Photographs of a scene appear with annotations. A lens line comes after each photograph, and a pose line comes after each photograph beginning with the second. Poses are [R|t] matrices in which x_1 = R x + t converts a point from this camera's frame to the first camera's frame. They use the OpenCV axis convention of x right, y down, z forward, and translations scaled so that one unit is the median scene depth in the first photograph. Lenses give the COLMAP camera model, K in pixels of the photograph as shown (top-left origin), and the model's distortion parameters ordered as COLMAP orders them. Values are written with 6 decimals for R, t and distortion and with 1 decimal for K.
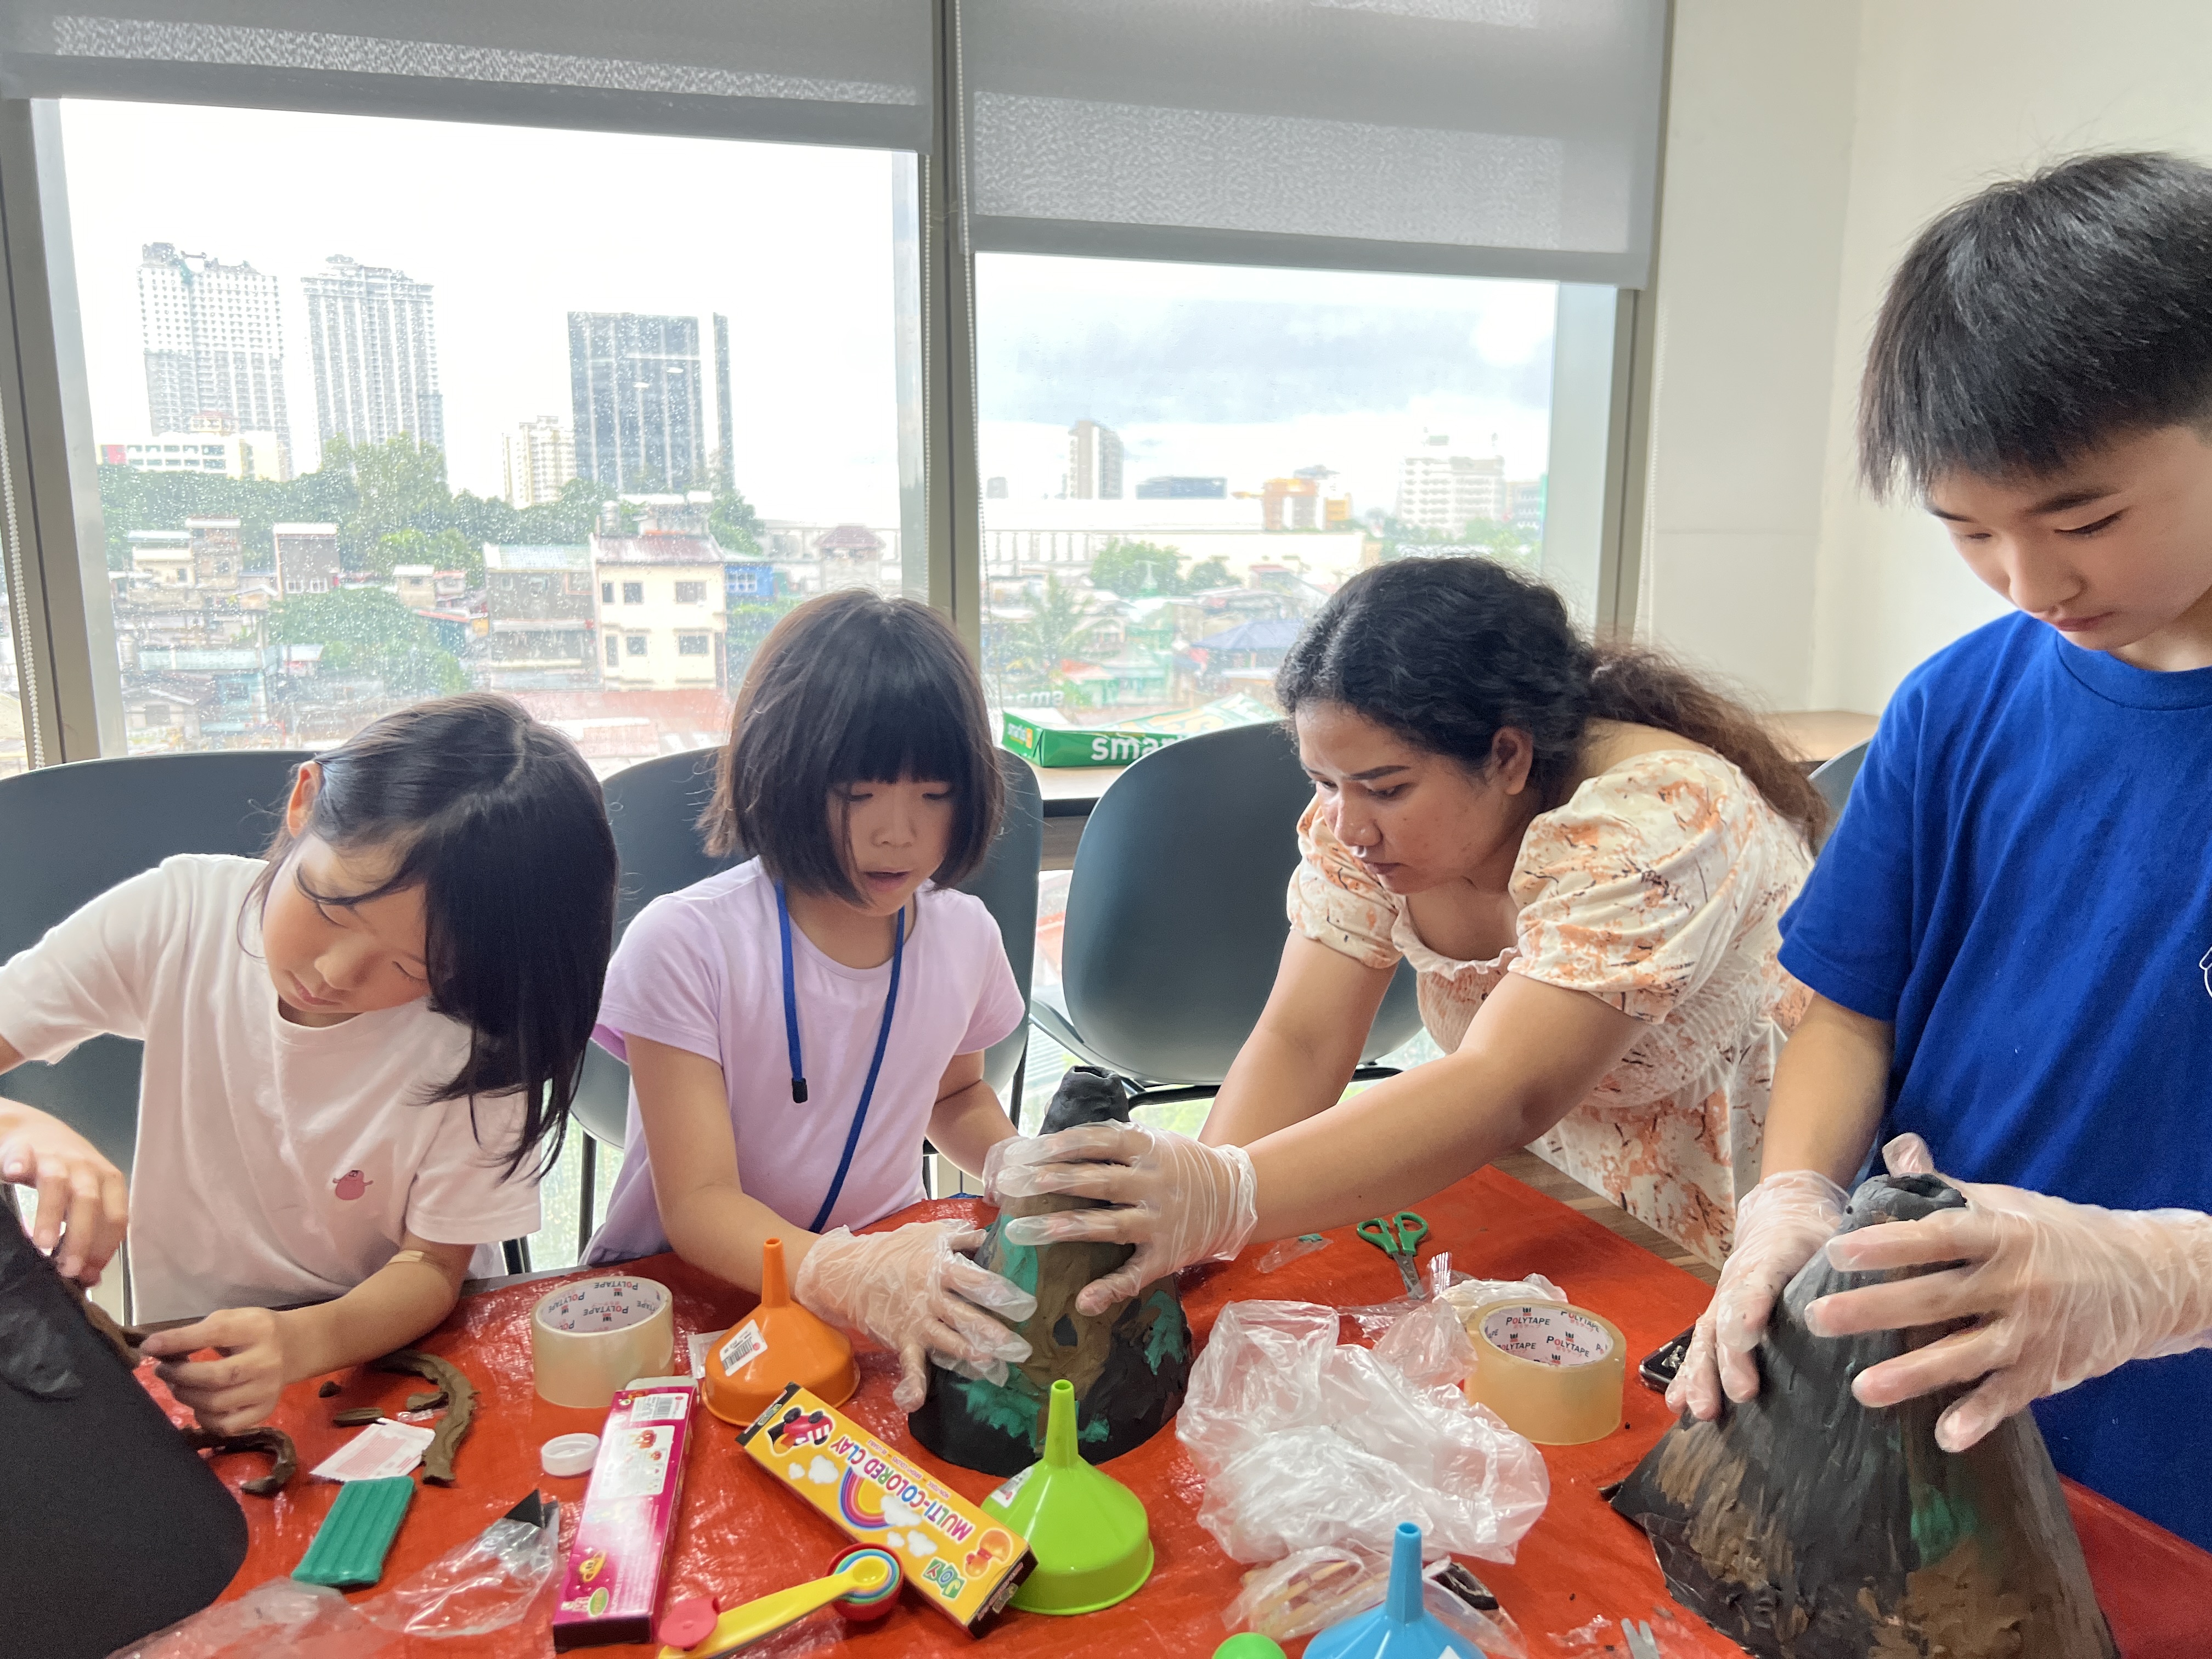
lens RADIAL K [[1652.0, 0, 1106.0], [0, 1652.0, 829.5], [0, 0, 1]] dist [0.002630, -0.006760]
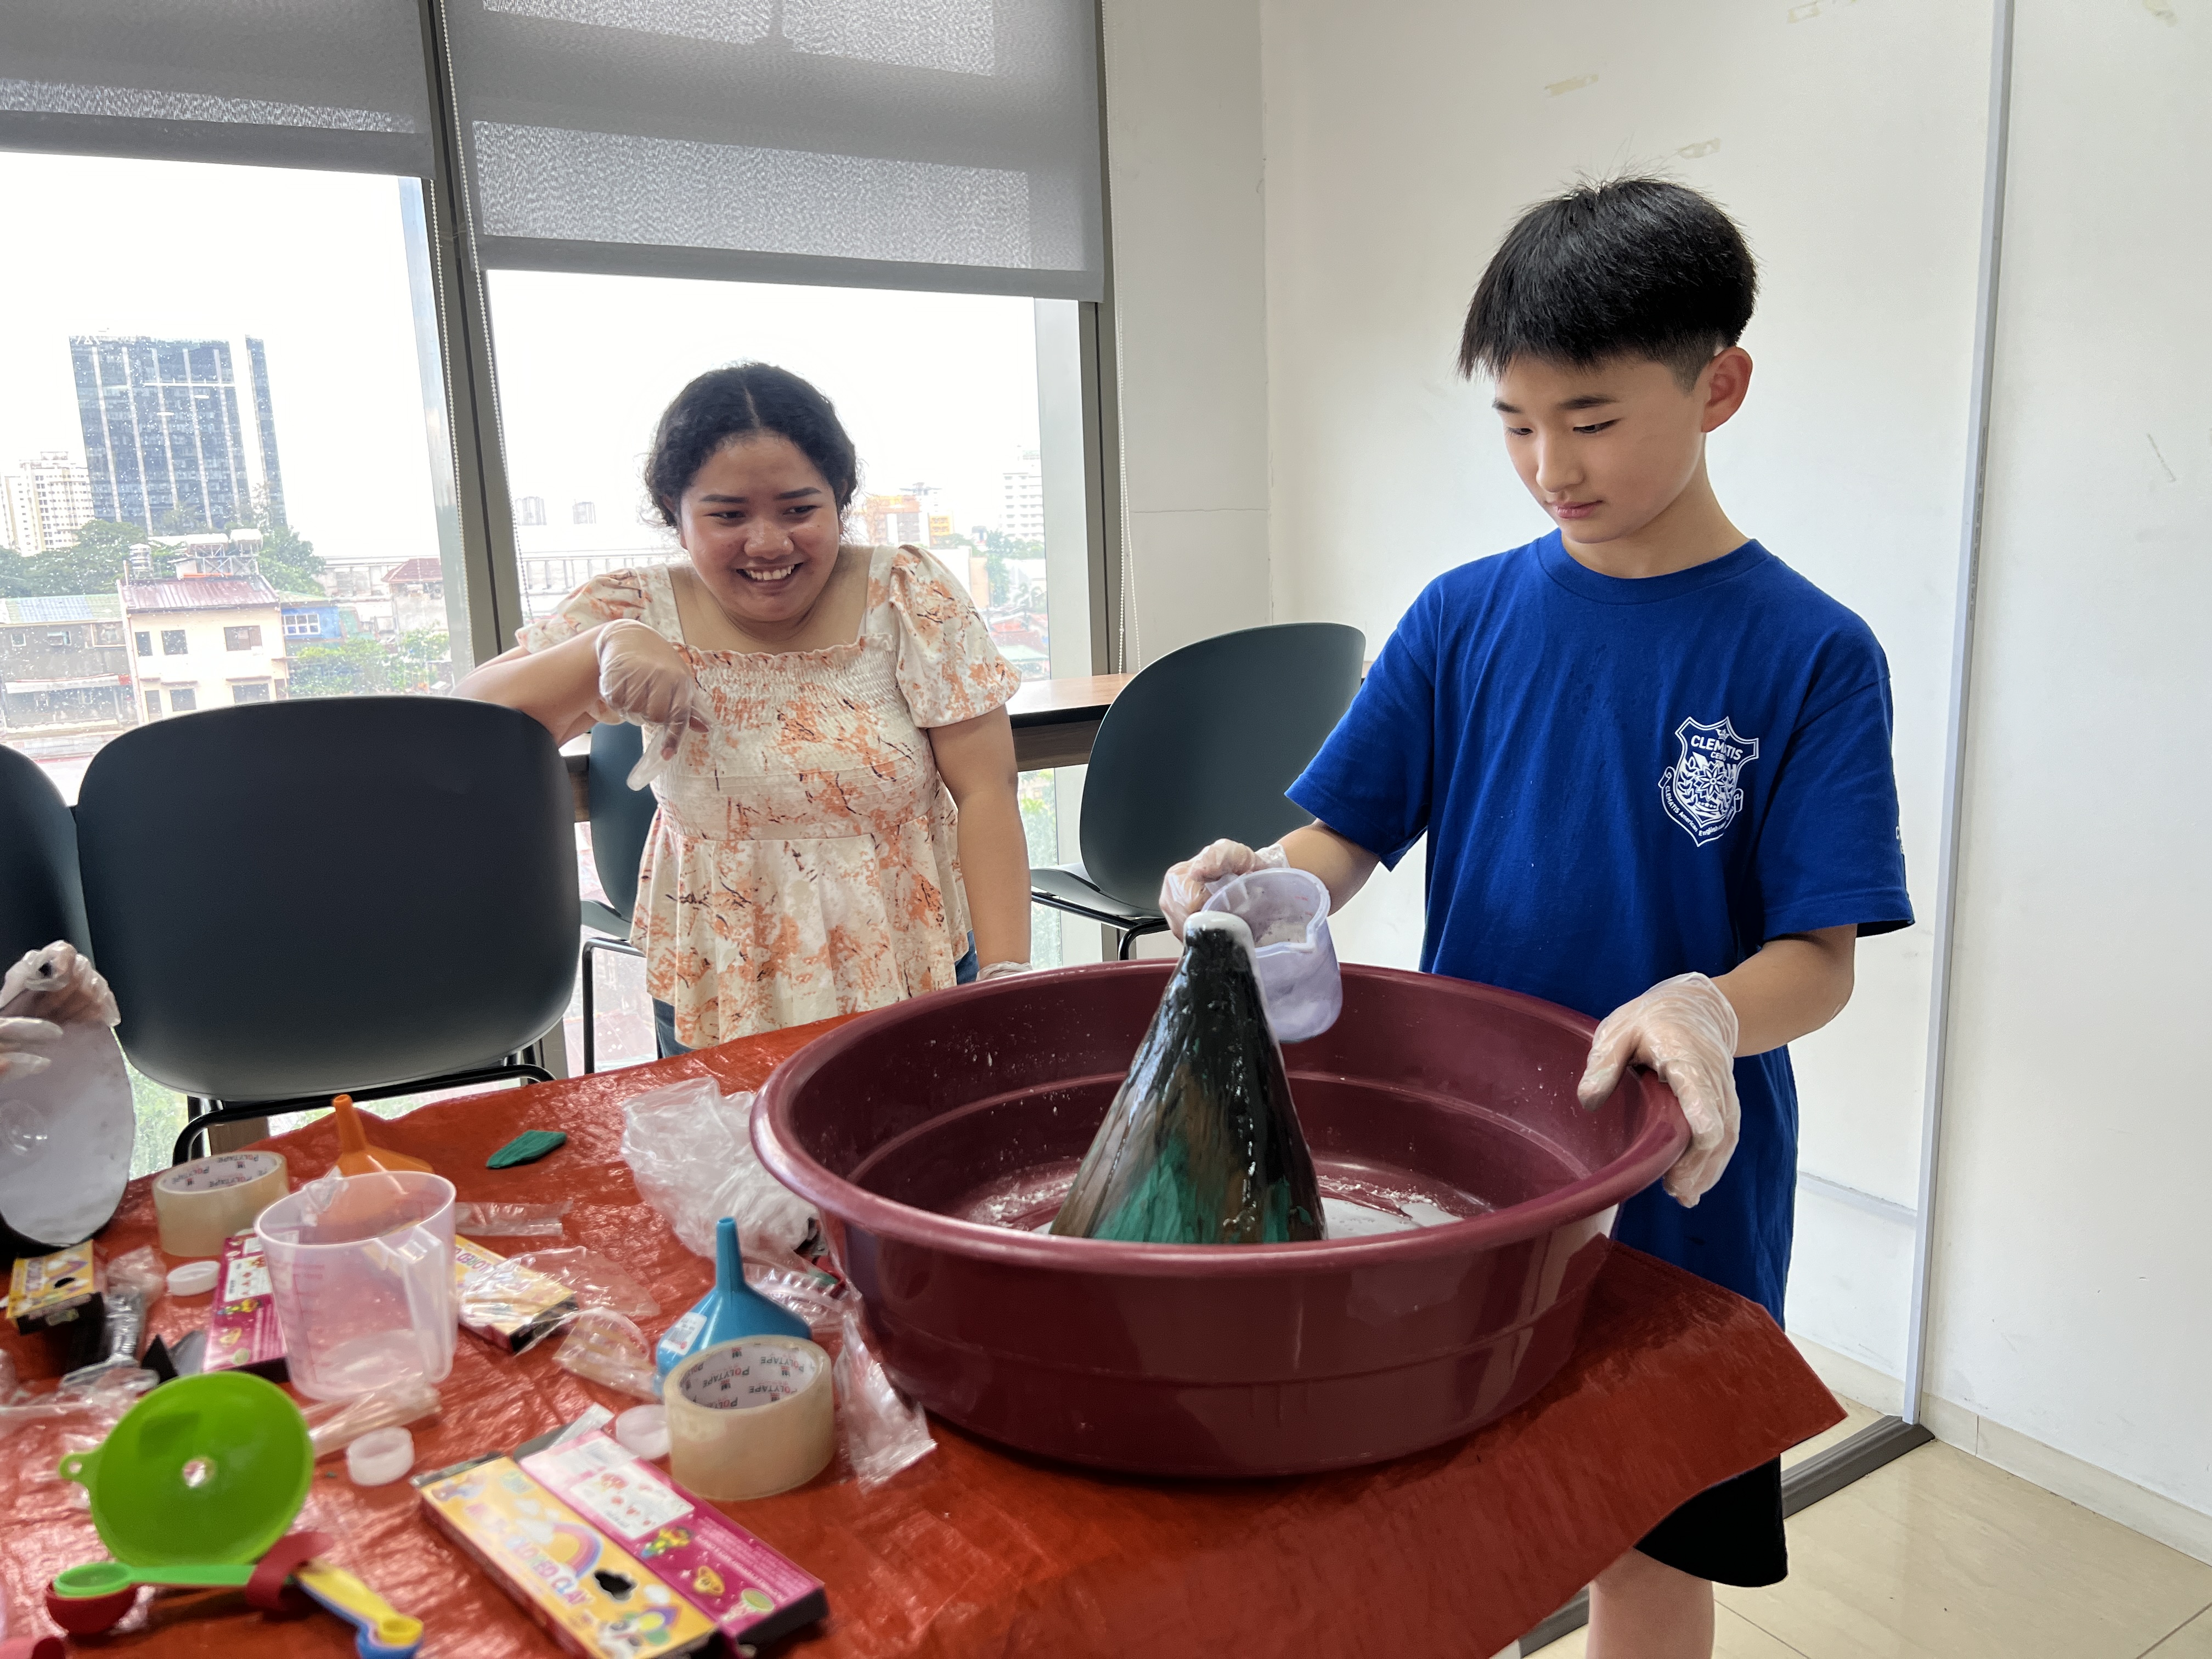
lens RADIAL K [[1642.7, 0, 1106.0], [0, 1642.7, 829.5], [0, 0, 1]] dist [0.049345, -0.057269]
pose [[0.971787, -0.078084, 0.222559, 0.040049], [0.080286, 0.996772, -0.000850, 0.045462], [-0.221774, 0.018695, 0.974919, -0.129468]]
